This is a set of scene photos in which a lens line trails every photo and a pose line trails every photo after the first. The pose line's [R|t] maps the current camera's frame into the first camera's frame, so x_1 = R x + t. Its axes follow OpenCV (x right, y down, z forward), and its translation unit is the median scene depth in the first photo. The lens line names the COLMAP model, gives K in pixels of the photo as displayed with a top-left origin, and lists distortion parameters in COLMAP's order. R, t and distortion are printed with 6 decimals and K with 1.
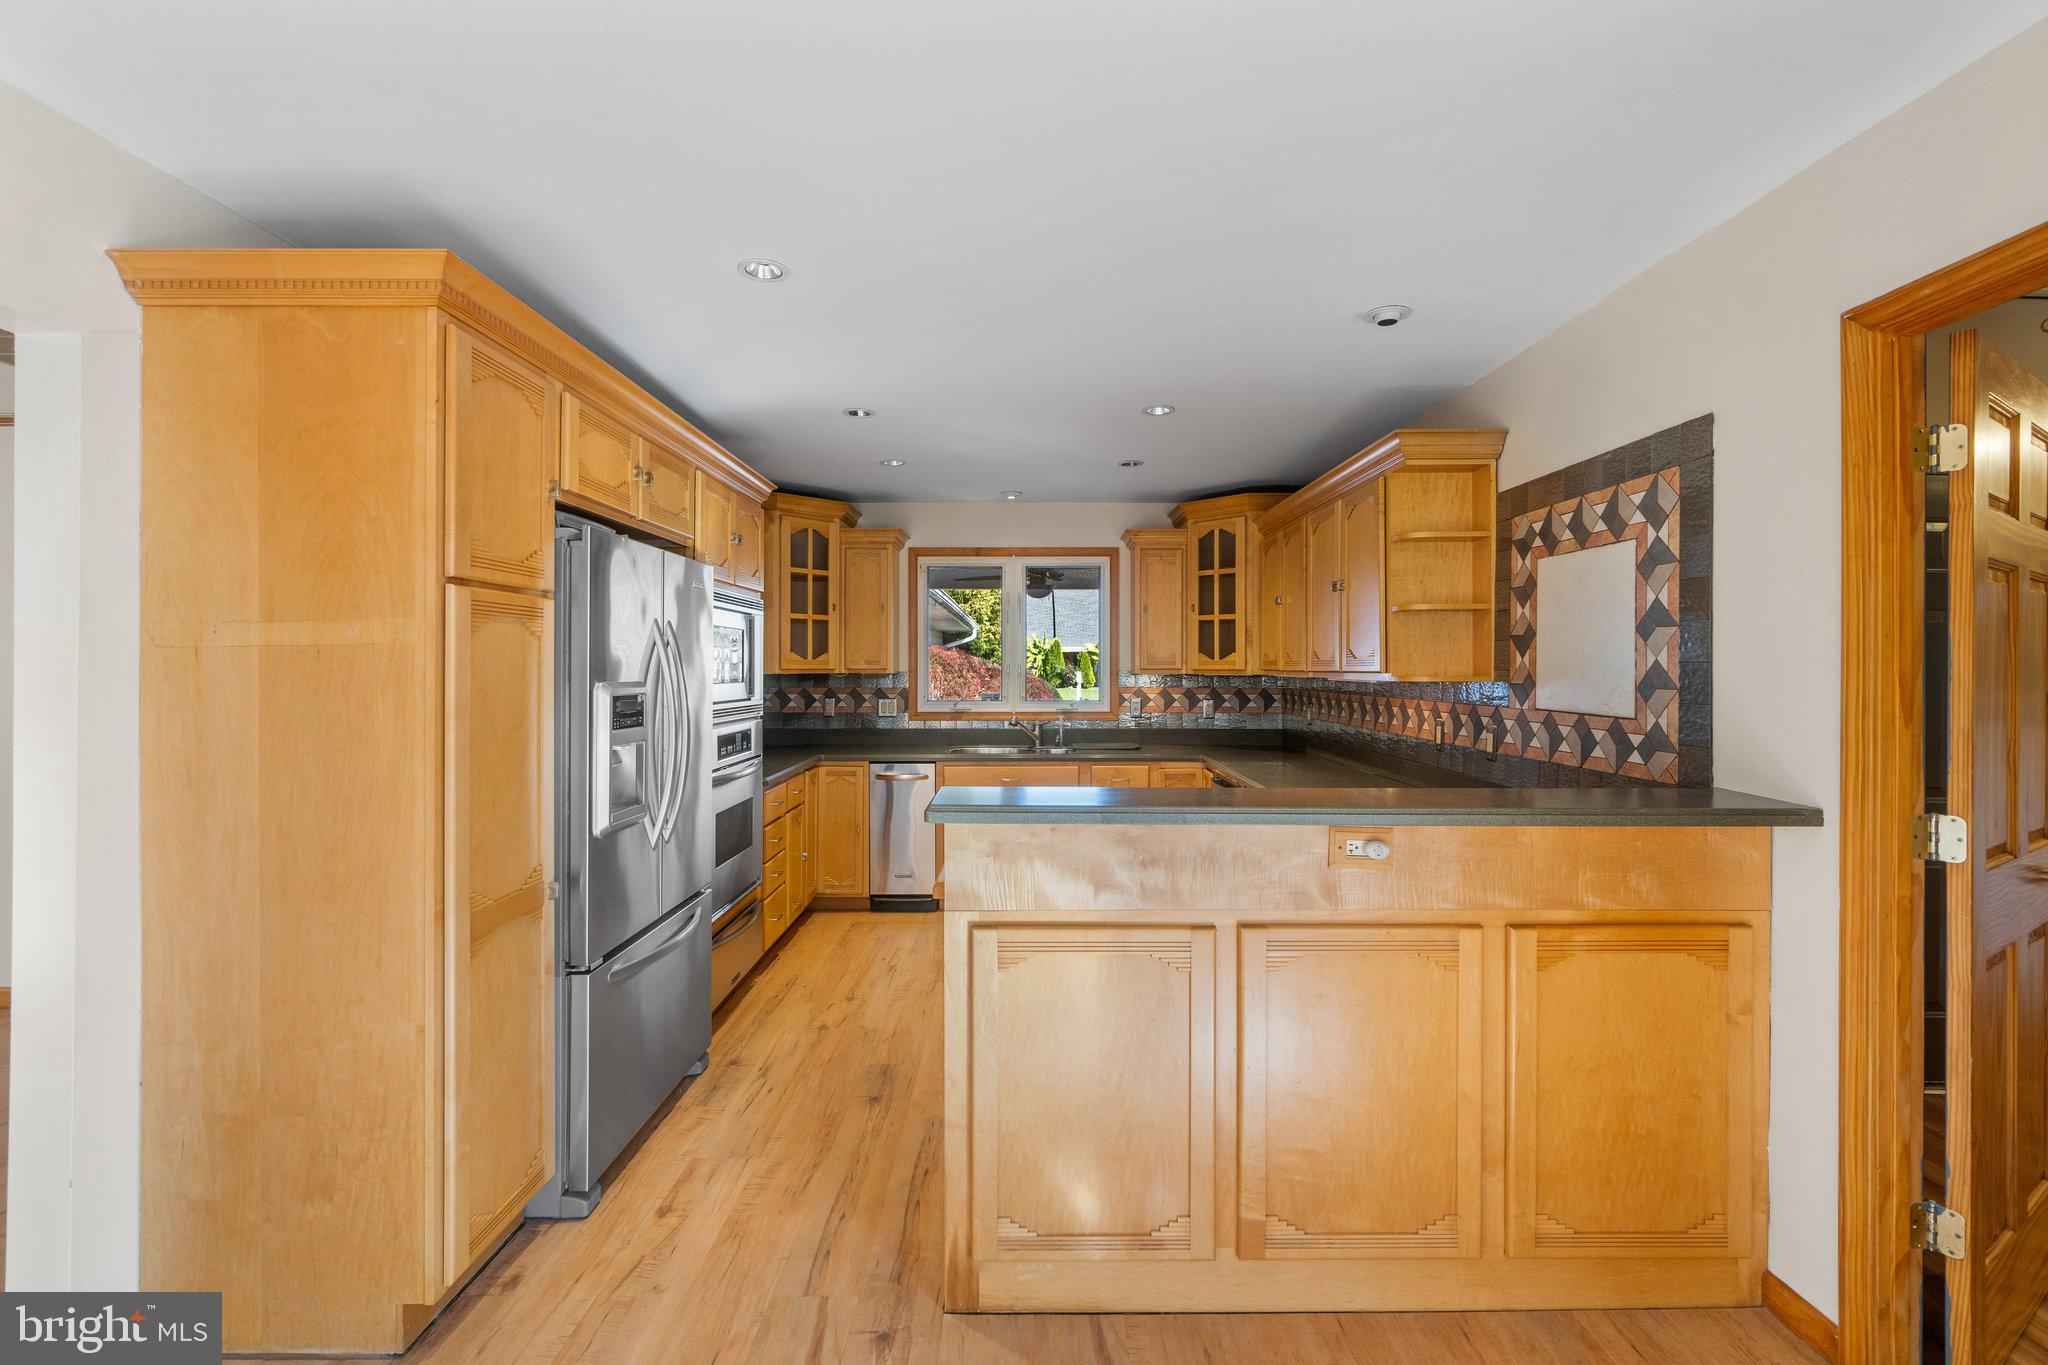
lens RADIAL K [[888.5, 0, 1036.8], [0, 888.5, 666.7], [0, 0, 1]] dist [-0.001787, 0.000646]
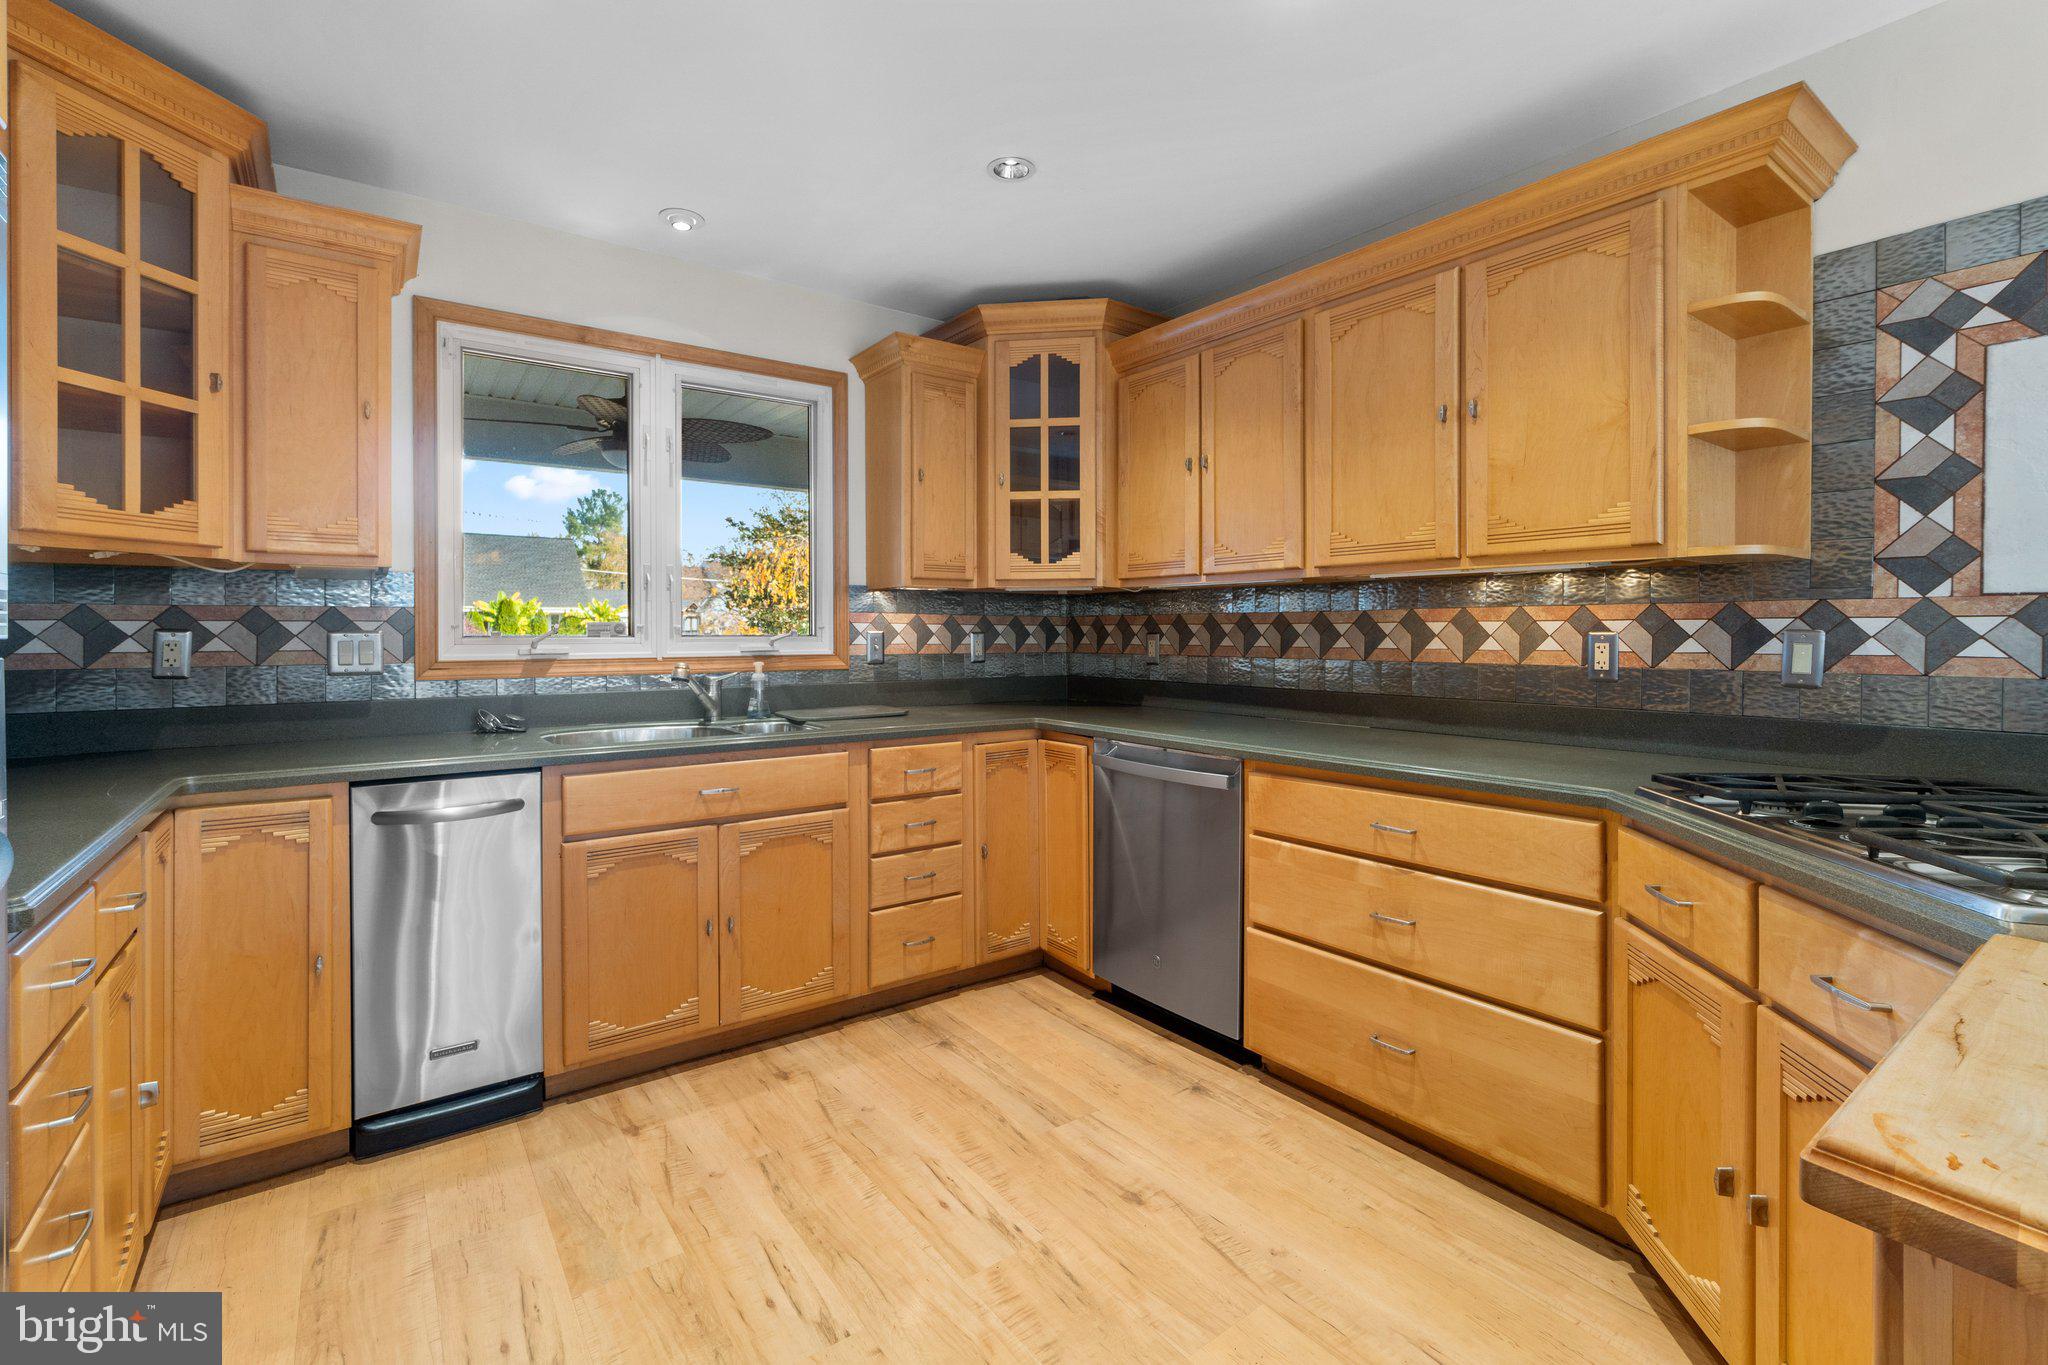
lens RADIAL K [[900.0, 0, 1041.2], [0, 900.0, 637.4], [0, 0, 1]] dist [-0.002696, 0.000084]
pose [[0.805157, -0.004337, 0.593046, -0.309778], [0.001042, 0.999982, 0.005898, 0.071336], [-0.593060, -0.004131, 0.805147, 0.872146]]
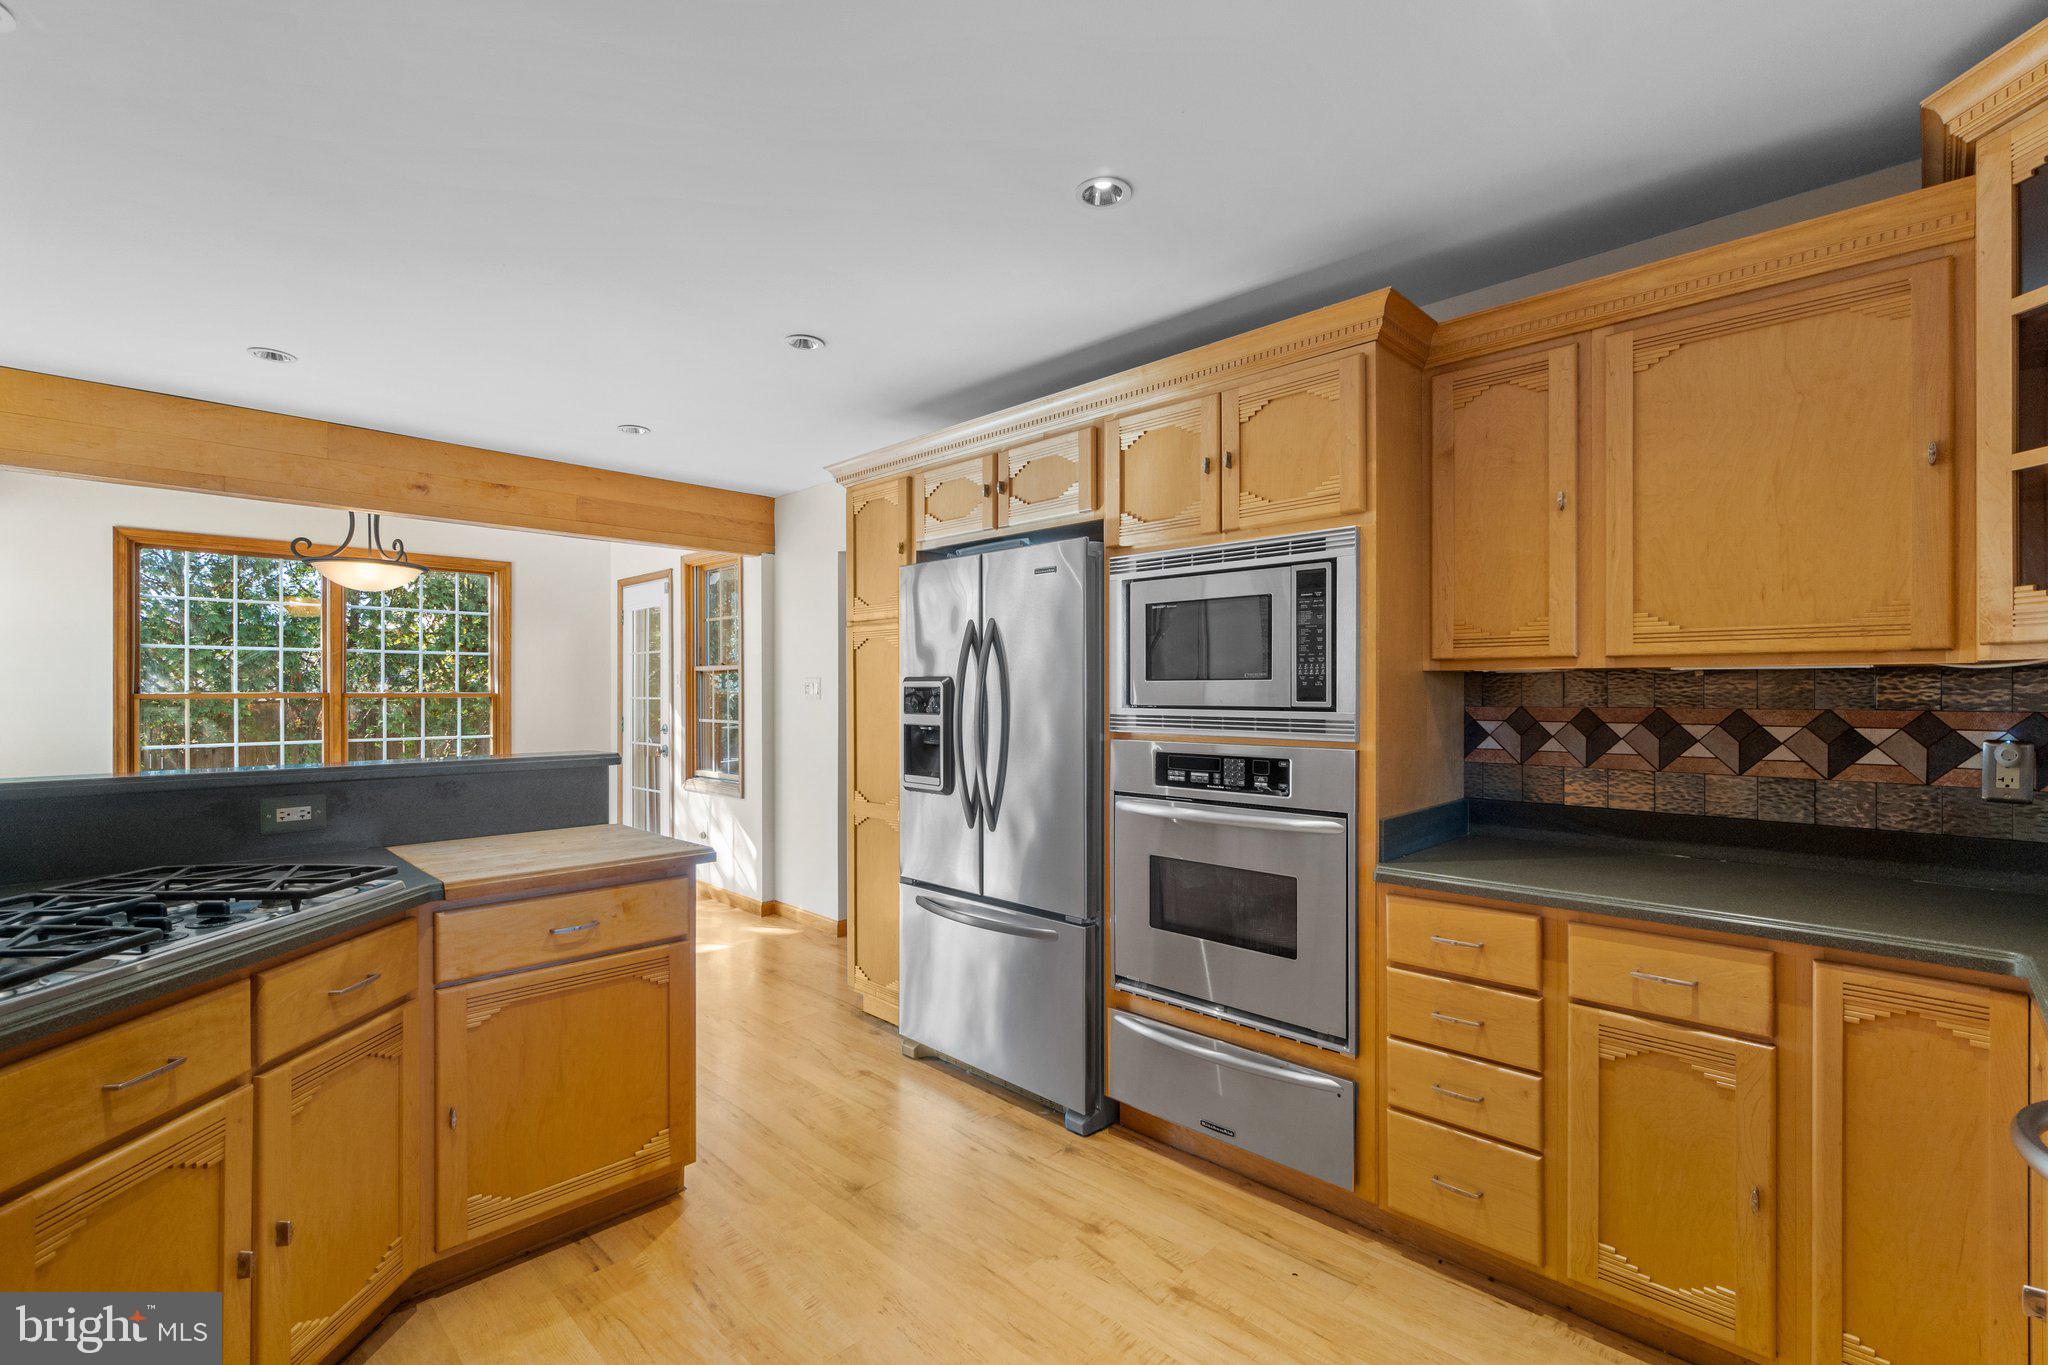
lens RADIAL K [[908.9, 0, 1026.5], [0, 908.9, 694.0], [0, 0, 1]] dist [0.000128, 0.000195]
pose [[-0.710916, 0.001187, -0.703276, 0.289457], [-0.000018, 0.999999, 0.001706, 0.033875], [0.703277, 0.001225, -0.710914, 1.695587]]
